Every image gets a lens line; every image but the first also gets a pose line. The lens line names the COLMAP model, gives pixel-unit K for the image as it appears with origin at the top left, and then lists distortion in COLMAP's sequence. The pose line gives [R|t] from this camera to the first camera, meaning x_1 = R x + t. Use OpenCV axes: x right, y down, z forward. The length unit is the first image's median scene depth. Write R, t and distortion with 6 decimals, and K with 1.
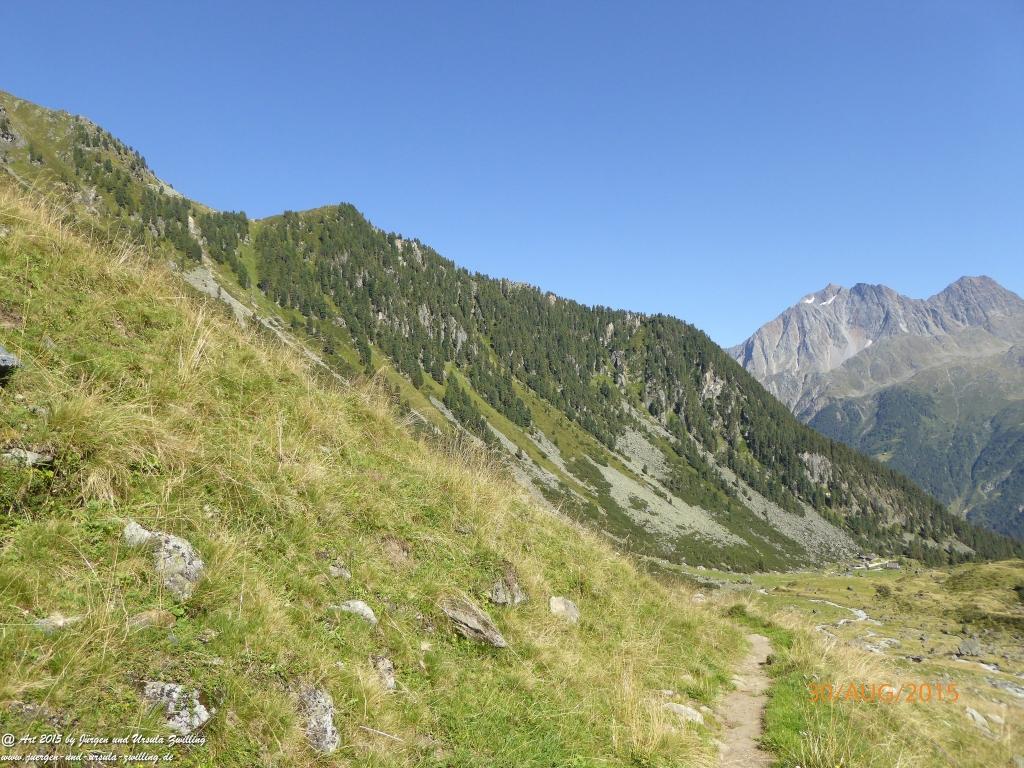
lens RADIAL K [[732.7, 0, 528.9], [0, 732.7, 387.4], [0, 0, 1]] dist [-0.009727, 0.005813]
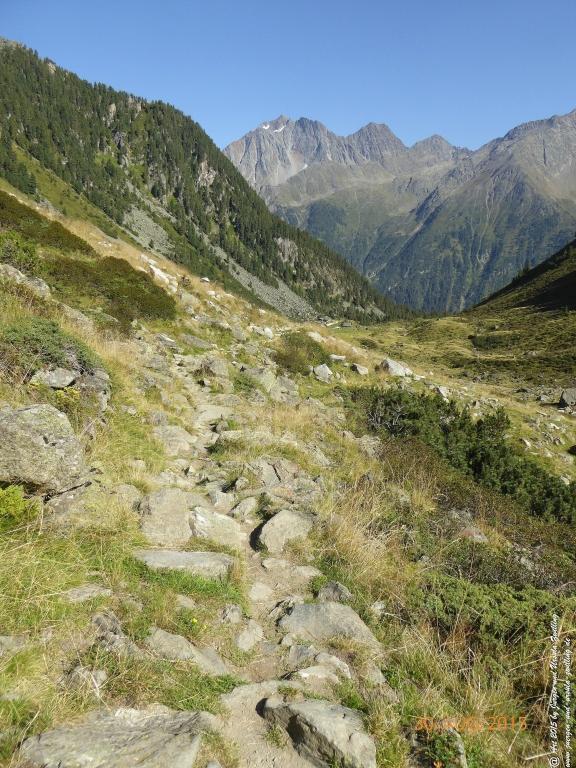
lens RADIAL K [[543.3, 0, 288.8], [0, 543.3, 390.3], [0, 0, 1]] dist [-0.014345, -0.018621]
pose [[0.910493, -0.068421, 0.407824, -0.001457], [-0.075135, 0.942429, 0.325856, 0.032182], [-0.406641, -0.327331, 0.852935, 0.122610]]
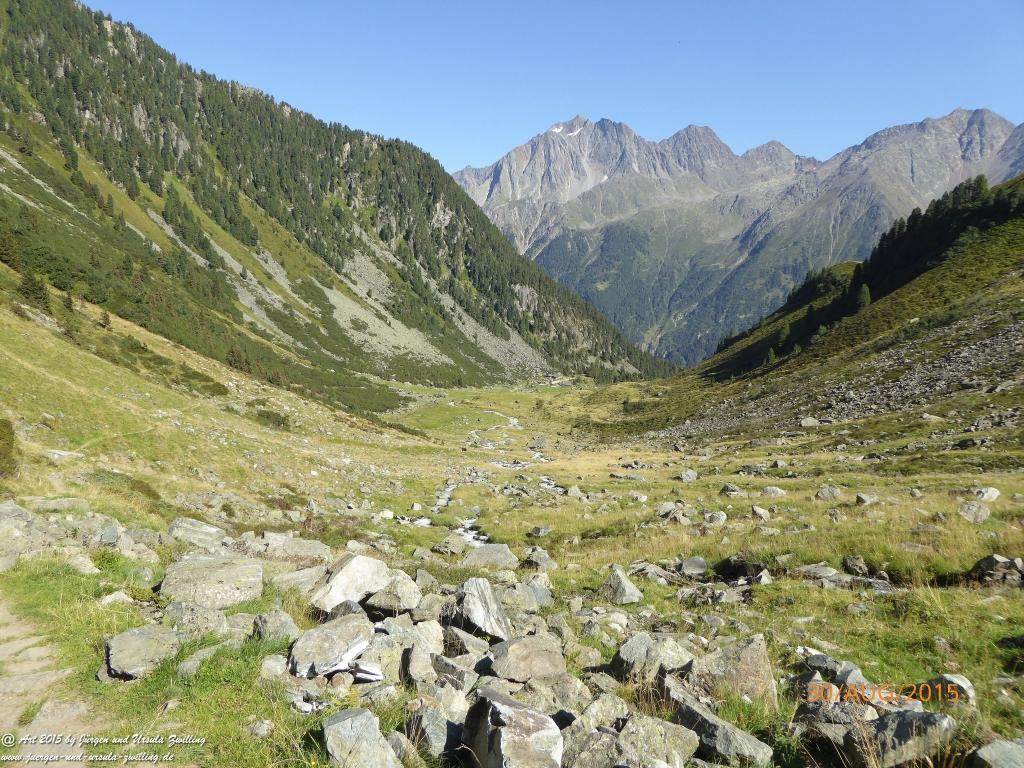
lens RADIAL K [[730.5, 0, 519.6], [0, 730.5, 385.1], [0, 0, 1]] dist [-0.035891, 0.011322]
pose [[0.945330, 0.009244, 0.325984, 0.016171], [-0.089573, 0.968514, 0.232289, -0.021831], [-0.313572, -0.248789, 0.916393, -0.071072]]
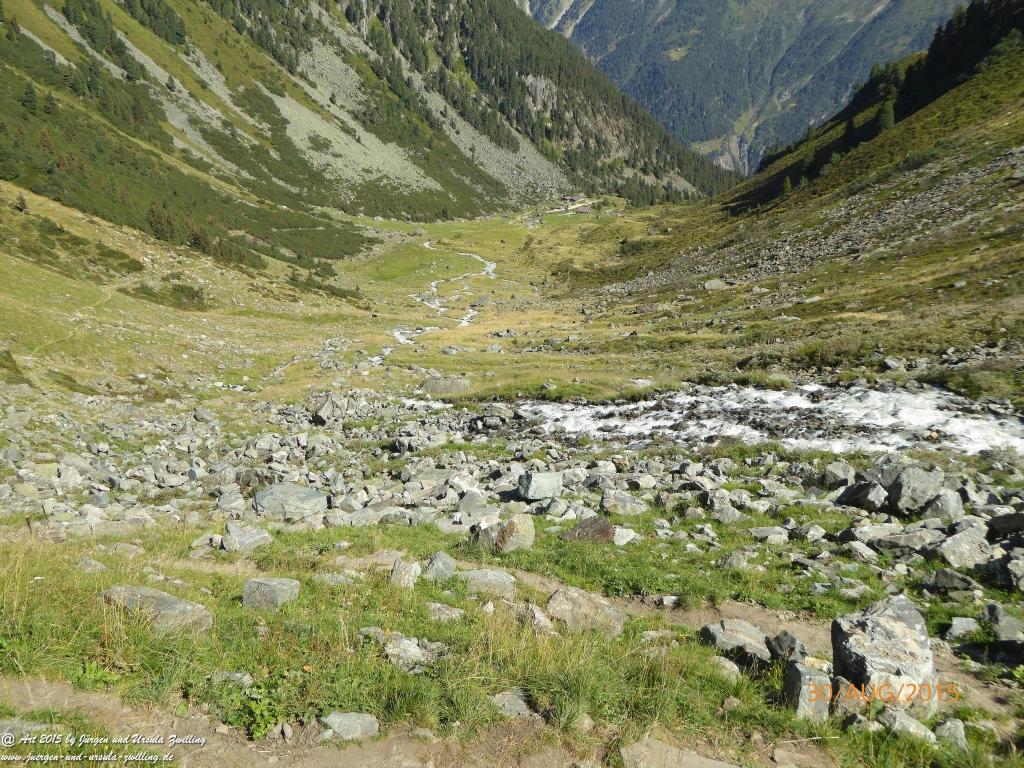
lens RADIAL K [[997.6, 0, 524.7], [0, 997.6, 385.9], [0, 0, 1]] dist [-0.008814, -0.017093]
pose [[0.960615, -0.065627, 0.270024, 0.032920], [-0.054705, 0.908036, 0.415305, -0.064857], [-0.272446, -0.413720, 0.868682, -0.166406]]
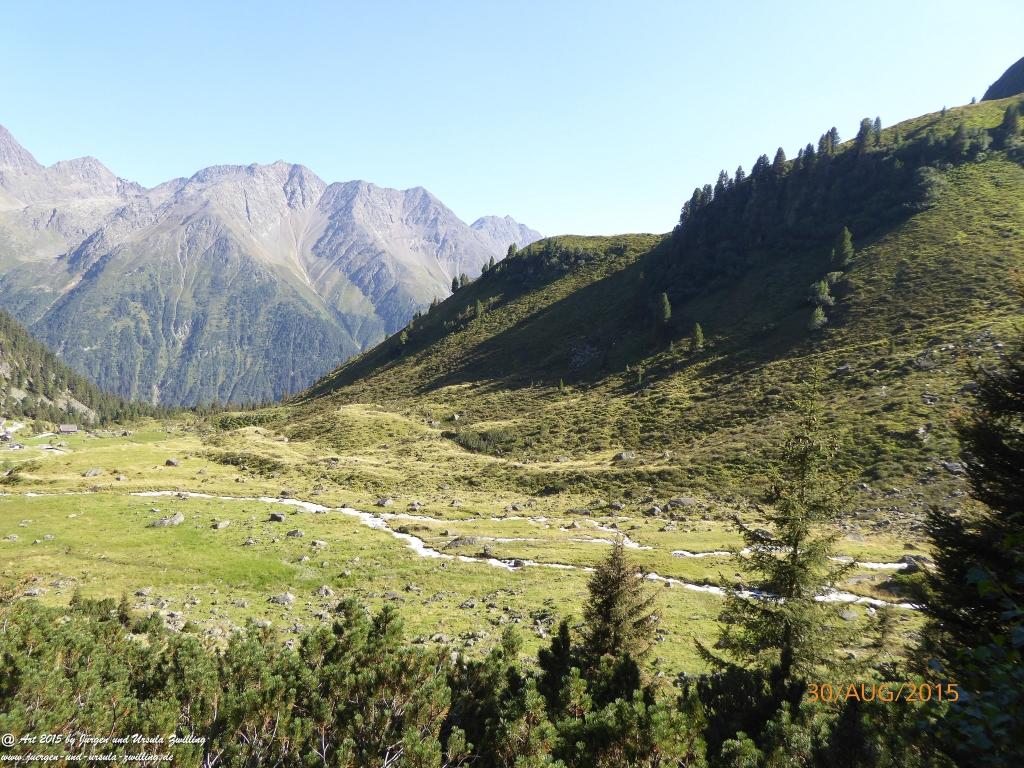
lens RADIAL K [[721.7, 0, 512.0], [0, 721.7, 384.0], [0, 0, 1]] dist [0.003068, -0.027929]
pose [[0.340401, 0.002158, 0.940278, 0.012861], [-0.162356, 0.985112, 0.056516, 0.072891], [-0.926158, -0.171898, 0.335683, 0.294907]]
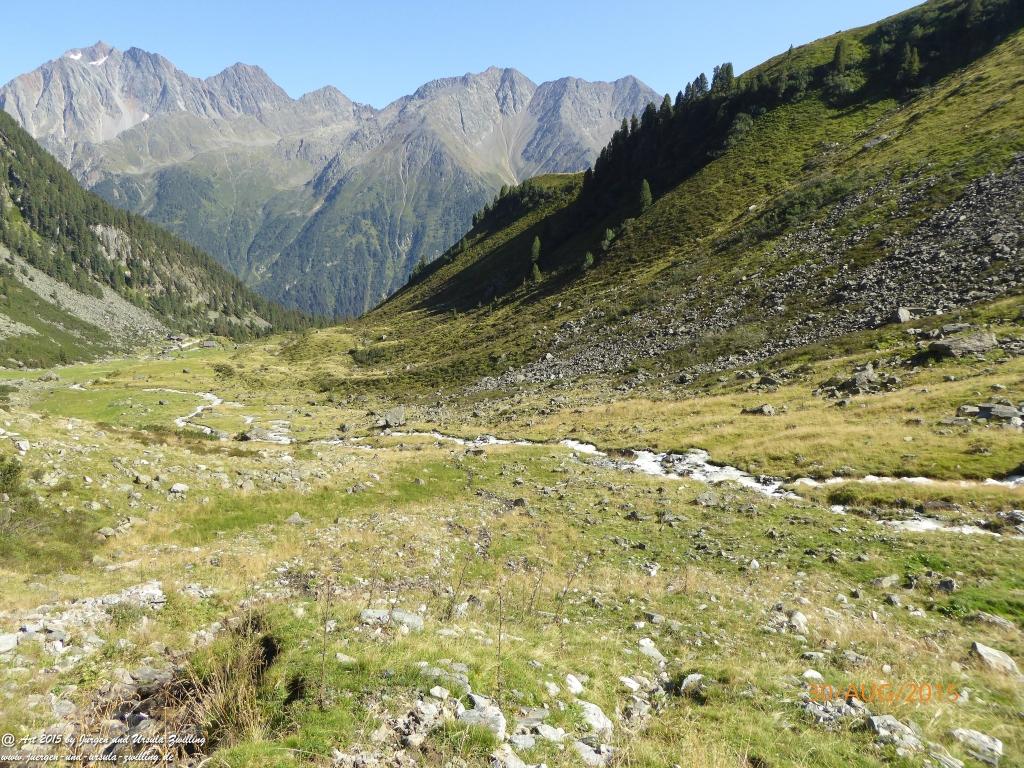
lens RADIAL K [[724.4, 0, 519.1], [0, 724.4, 386.8], [0, 0, 1]] dist [-0.014345, -0.018621]
pose [[0.616230, -0.133578, 0.776156, 0.002857], [-0.096338, 0.965326, 0.242622, 0.020740], [-0.781652, -0.224284, 0.581994, 0.081795]]
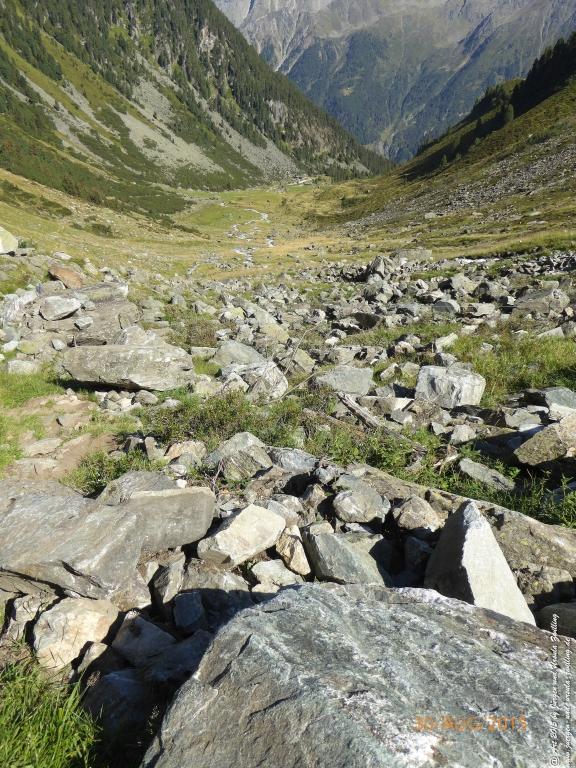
lens RADIAL K [[543.3, 0, 288.8], [0, 543.3, 390.3], [0, 0, 1]] dist [-0.014345, -0.018621]
pose [[0.943226, -0.145643, 0.298518, 0.013511], [-0.053047, 0.821149, 0.568243, -0.046598], [-0.327889, -0.551817, 0.766803, -0.132796]]
